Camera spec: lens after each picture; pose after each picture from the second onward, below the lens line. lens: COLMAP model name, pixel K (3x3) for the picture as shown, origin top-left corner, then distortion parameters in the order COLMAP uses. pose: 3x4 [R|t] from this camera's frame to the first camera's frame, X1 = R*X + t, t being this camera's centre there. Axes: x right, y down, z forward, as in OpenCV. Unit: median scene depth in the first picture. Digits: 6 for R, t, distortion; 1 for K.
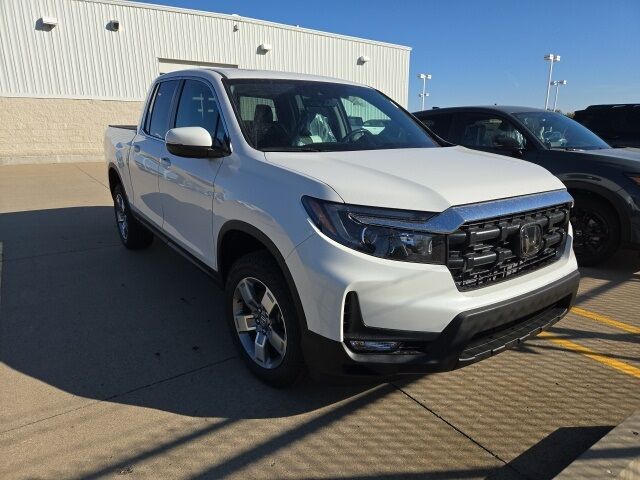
lens RADIAL K [[426.8, 0, 321.6], [0, 426.8, 244.4], [0, 0, 1]] dist [-0.002881, -0.002885]
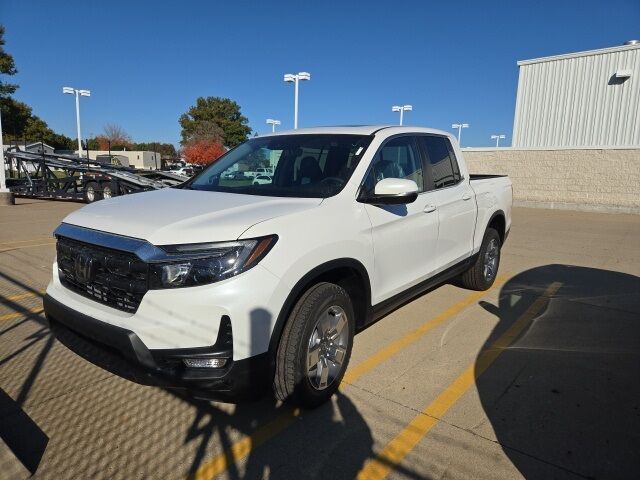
lens RADIAL K [[426.8, 0, 320.7], [0, 426.8, 238.6], [0, 0, 1]] dist [-0.002881, -0.002885]
pose [[0.297985, 0.147223, -0.943149, 0.226933], [-0.263036, 0.962448, 0.067130, -0.043048], [0.917615, 0.228078, 0.325520, 0.152871]]
